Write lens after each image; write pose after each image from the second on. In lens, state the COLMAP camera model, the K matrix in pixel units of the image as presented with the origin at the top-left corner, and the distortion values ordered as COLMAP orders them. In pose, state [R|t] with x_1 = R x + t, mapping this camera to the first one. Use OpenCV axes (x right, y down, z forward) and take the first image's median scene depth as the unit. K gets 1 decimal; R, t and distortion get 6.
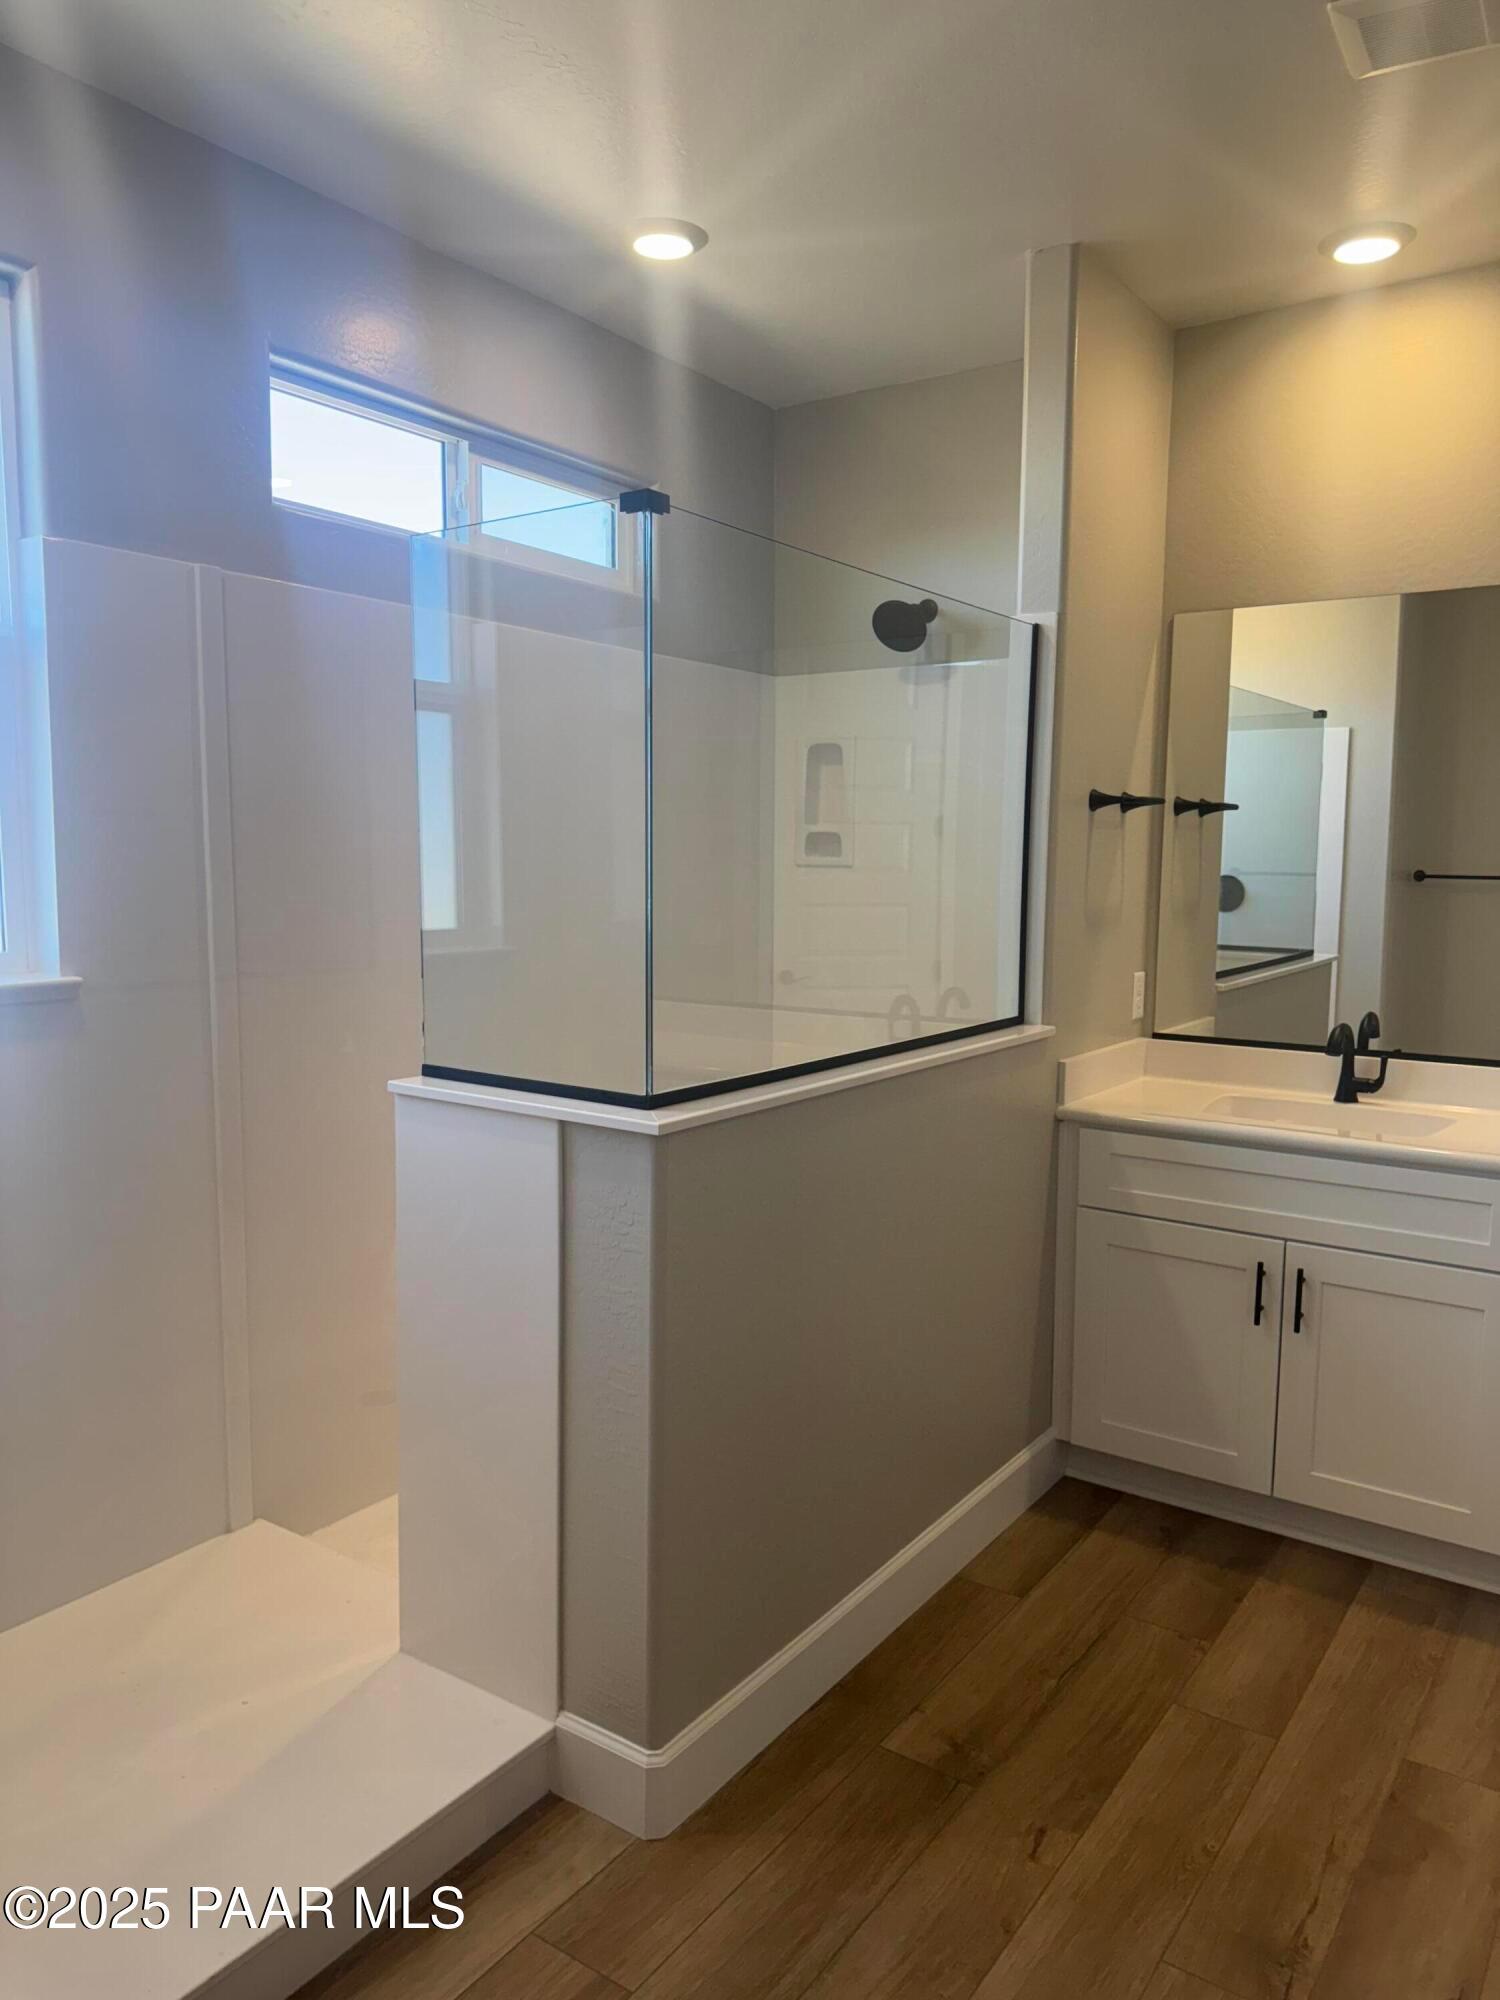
lens RADIAL K [[1420.3, 0, 739.9], [0, 1420.3, 1009.6], [0, 0, 1]] dist [0.028231, -0.030463]
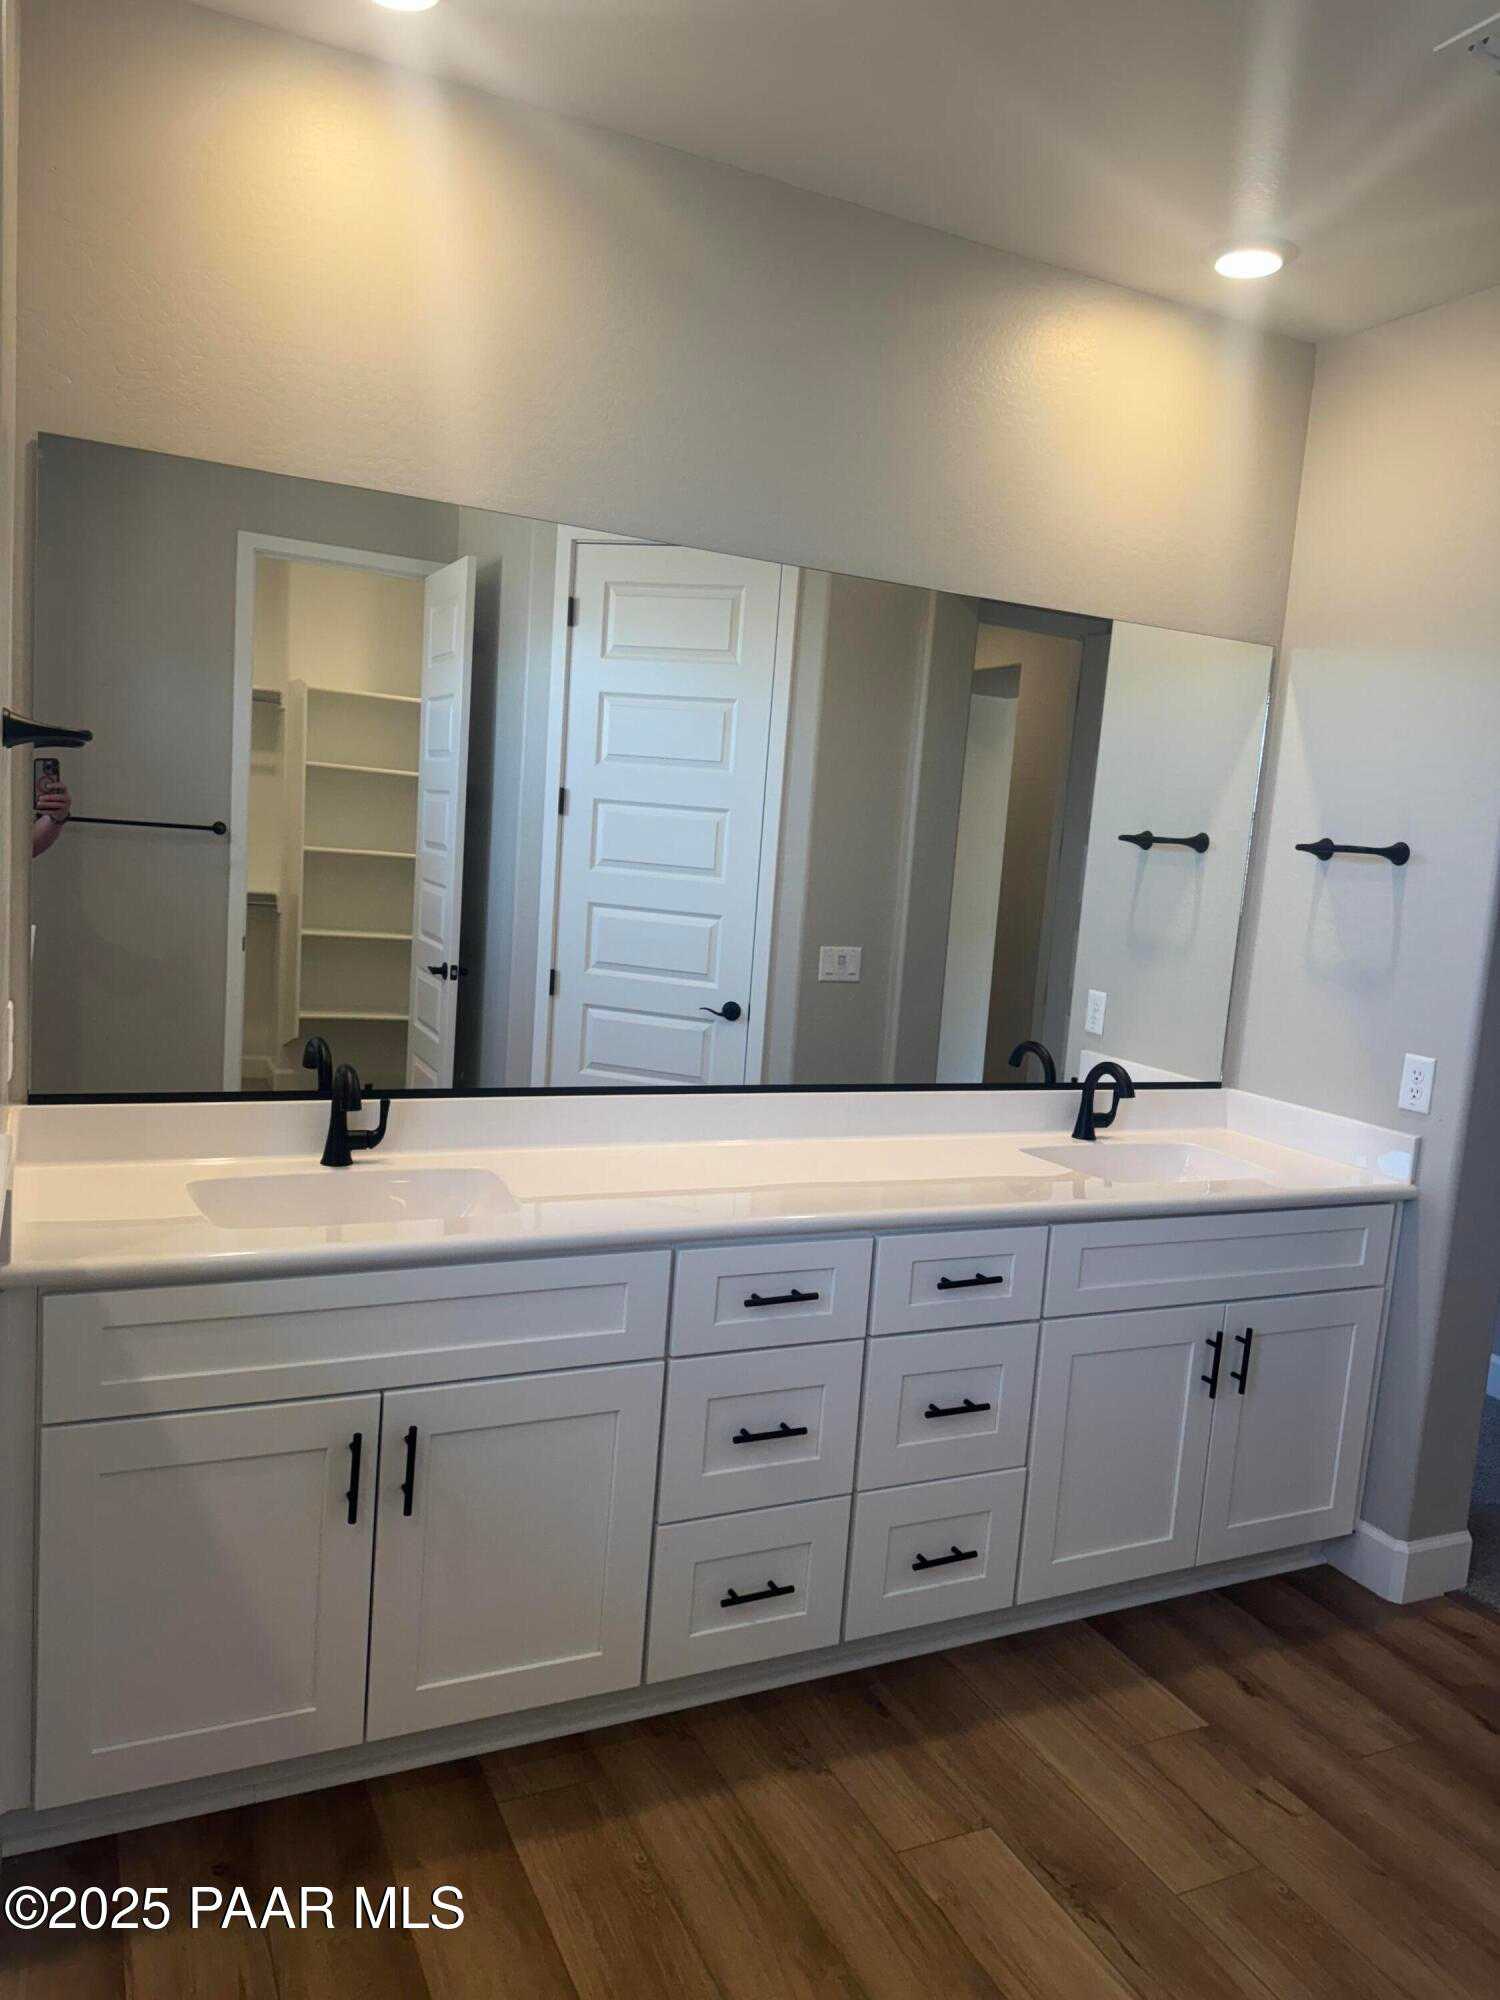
lens RADIAL K [[1420.3, 0, 739.9], [0, 1420.3, 1009.6], [0, 0, 1]] dist [0.028231, -0.030463]
pose [[0.483587, -0.082939, 0.871358, -0.129804], [0.028747, 0.996468, 0.078894, -0.076123], [-0.874824, -0.013103, 0.484263, 0.497774]]
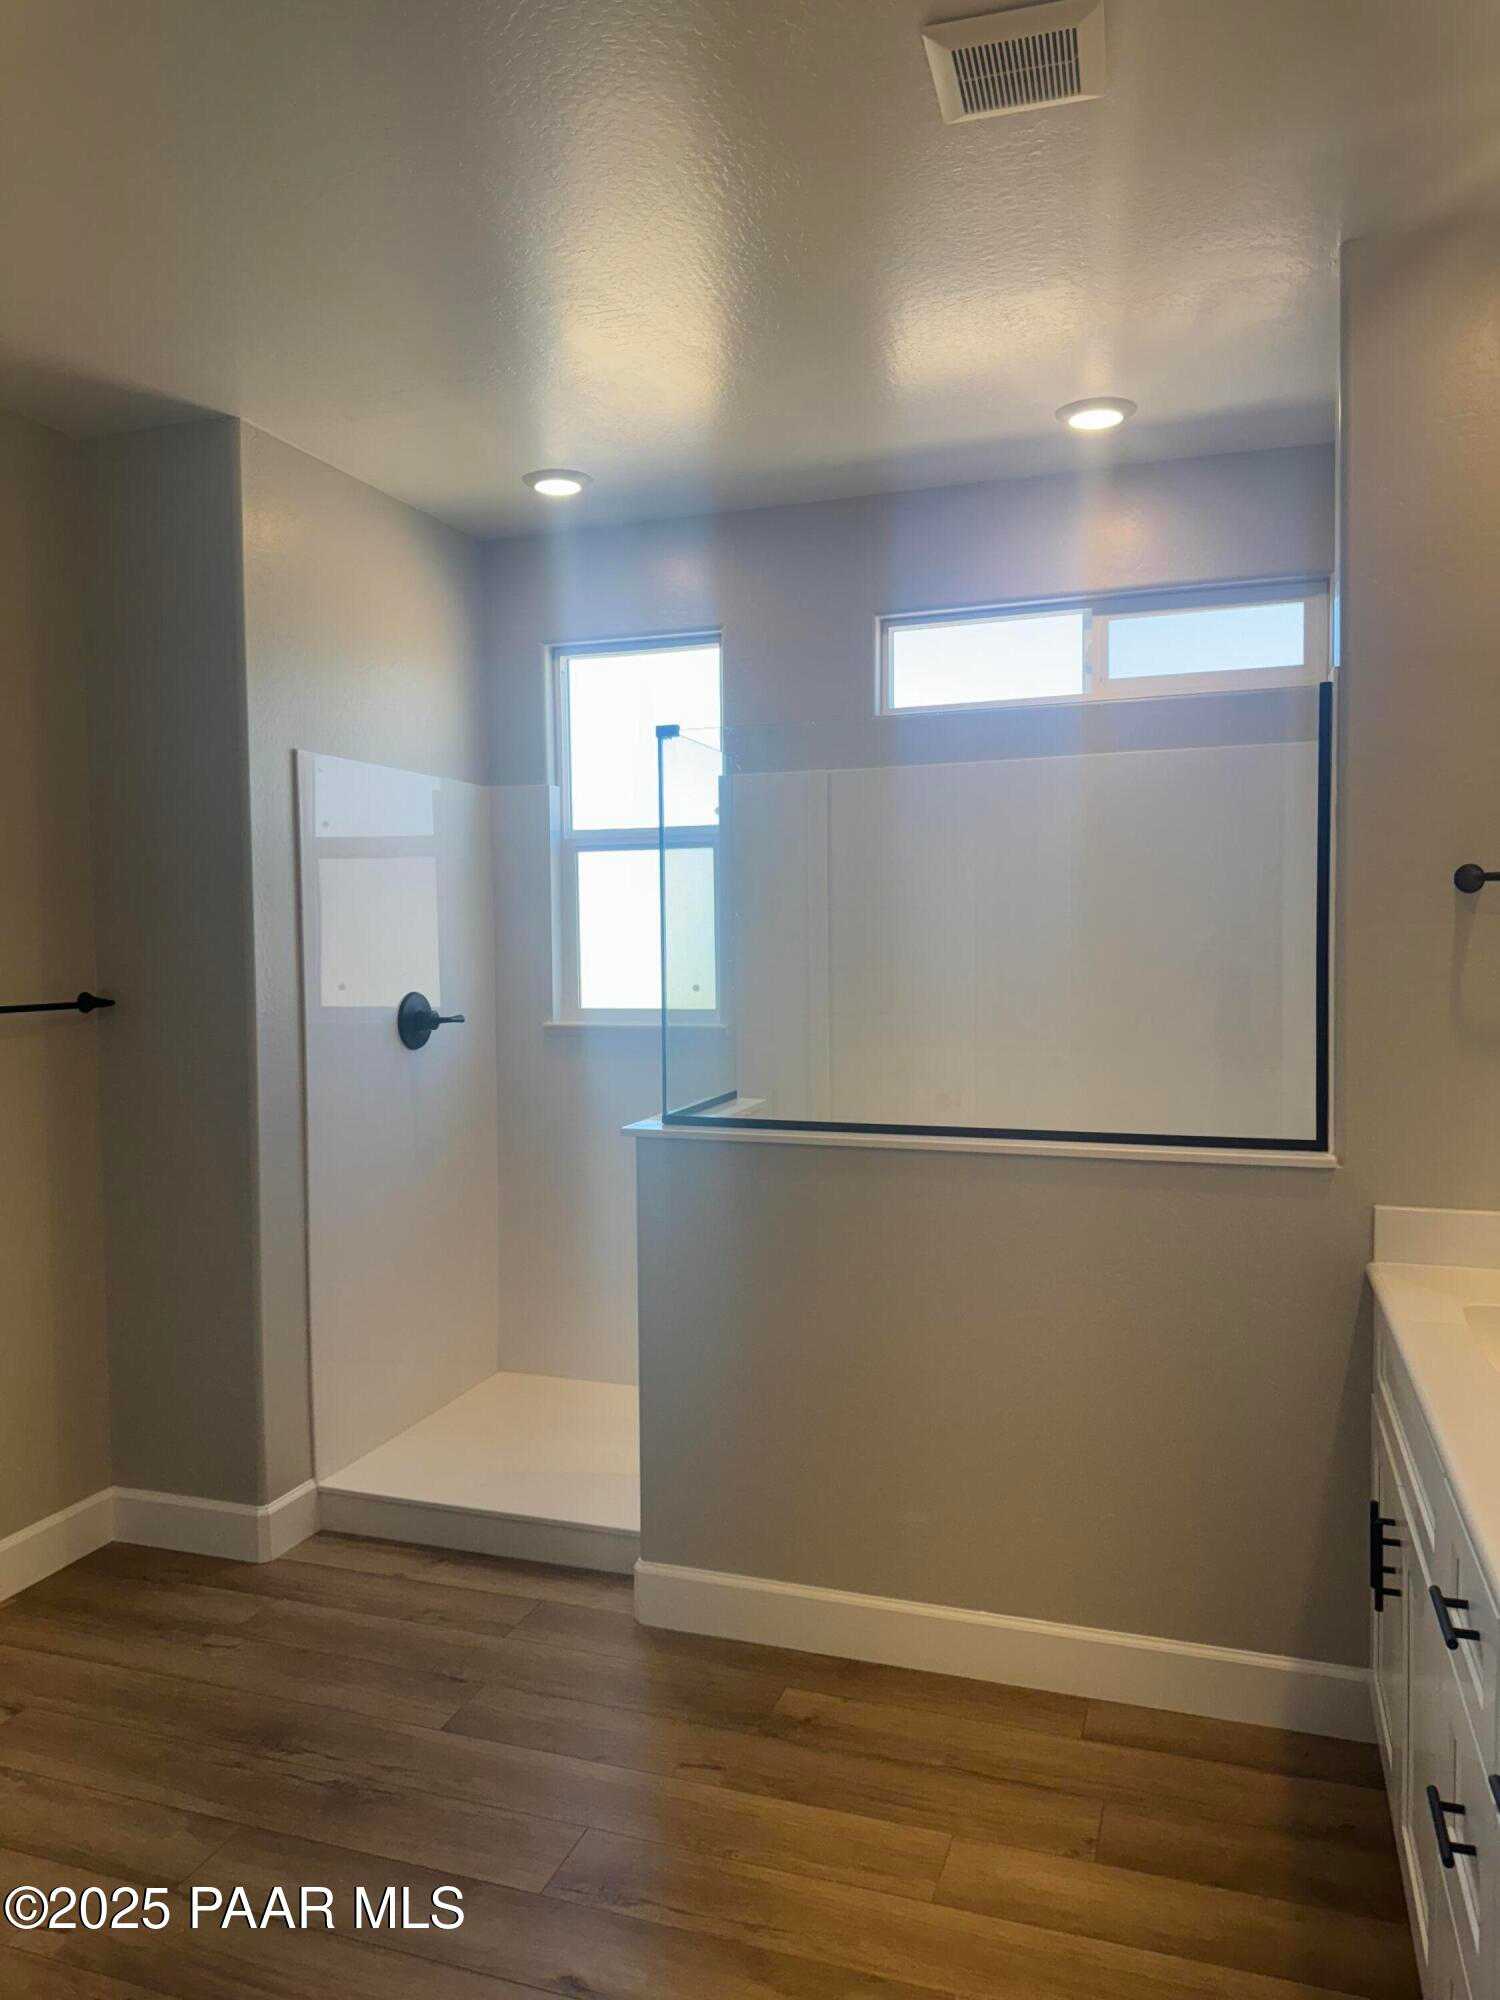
lens RADIAL K [[1420.3, 0, 739.9], [0, 1420.3, 1009.6], [0, 0, 1]] dist [0.028231, -0.030463]
pose [[0.273296, 0.037775, -0.961188, 0.959940], [-0.093689, 0.995523, 0.012486, -0.054624], [0.957357, 0.086640, 0.275612, 0.451408]]
